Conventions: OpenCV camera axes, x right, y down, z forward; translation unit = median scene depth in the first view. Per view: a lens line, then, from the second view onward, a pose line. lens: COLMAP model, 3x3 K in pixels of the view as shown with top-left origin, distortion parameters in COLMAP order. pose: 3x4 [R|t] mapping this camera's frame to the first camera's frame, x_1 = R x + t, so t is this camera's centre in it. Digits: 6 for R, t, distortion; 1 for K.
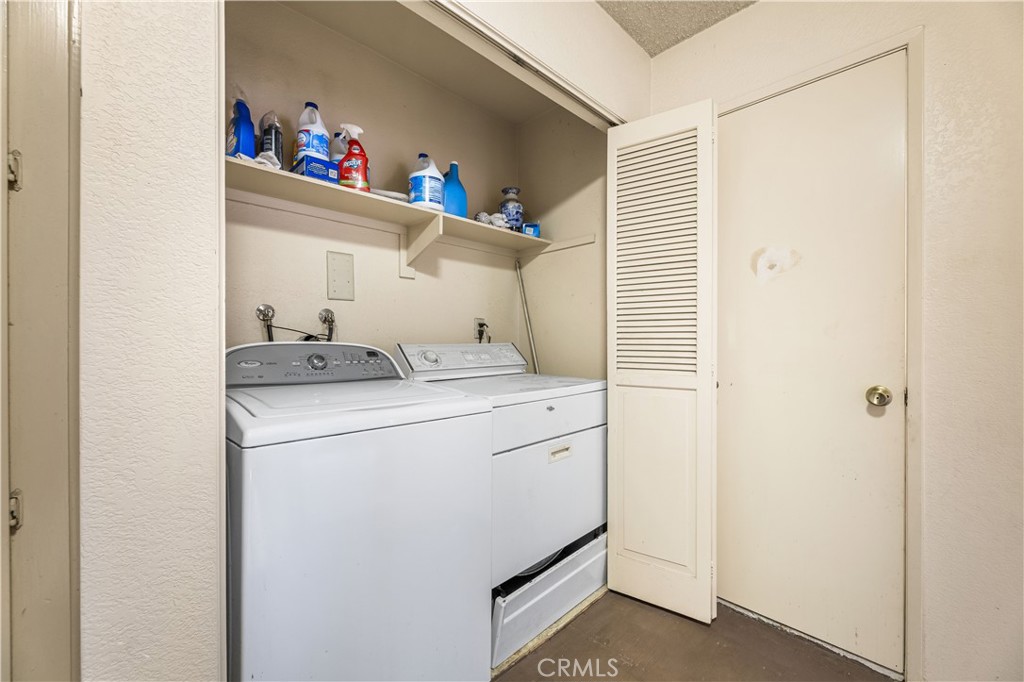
lens RADIAL K [[407.6, 0, 517.8], [0, 407.6, 341.4], [0, 0, 1]] dist [-0.000297, 0.000004]
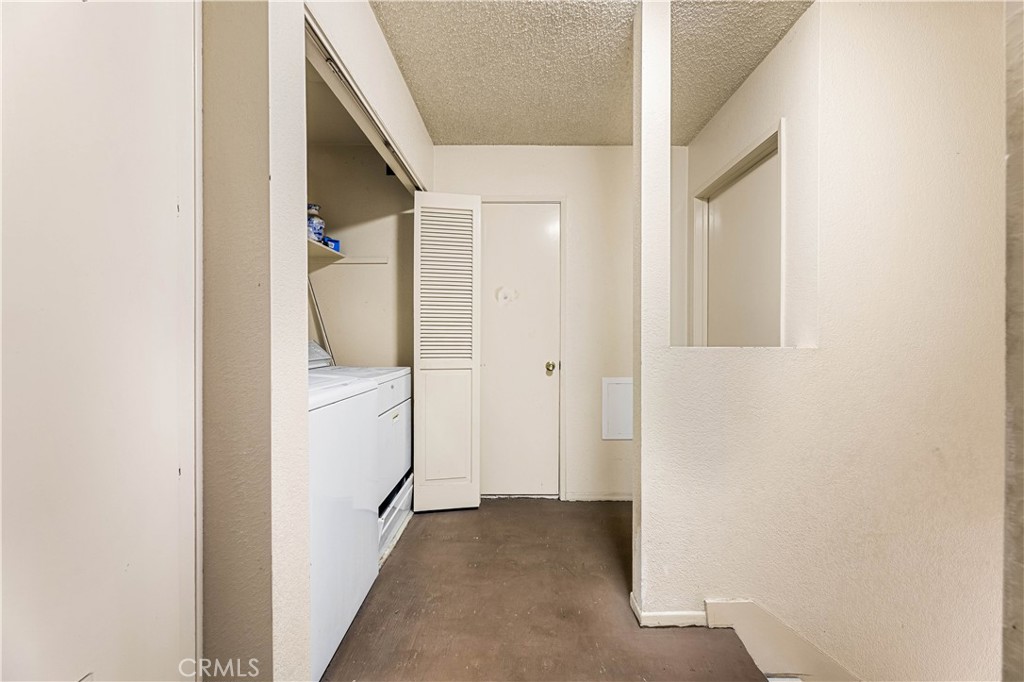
lens RADIAL K [[407.6, 0, 517.8], [0, 407.6, 341.4], [0, 0, 1]] dist [-0.000297, 0.000004]
pose [[0.708184, -0.002040, 0.706025, -0.560785], [-0.001614, 0.999989, 0.004509, -0.000036], [-0.706026, -0.004332, 0.708172, -0.284480]]
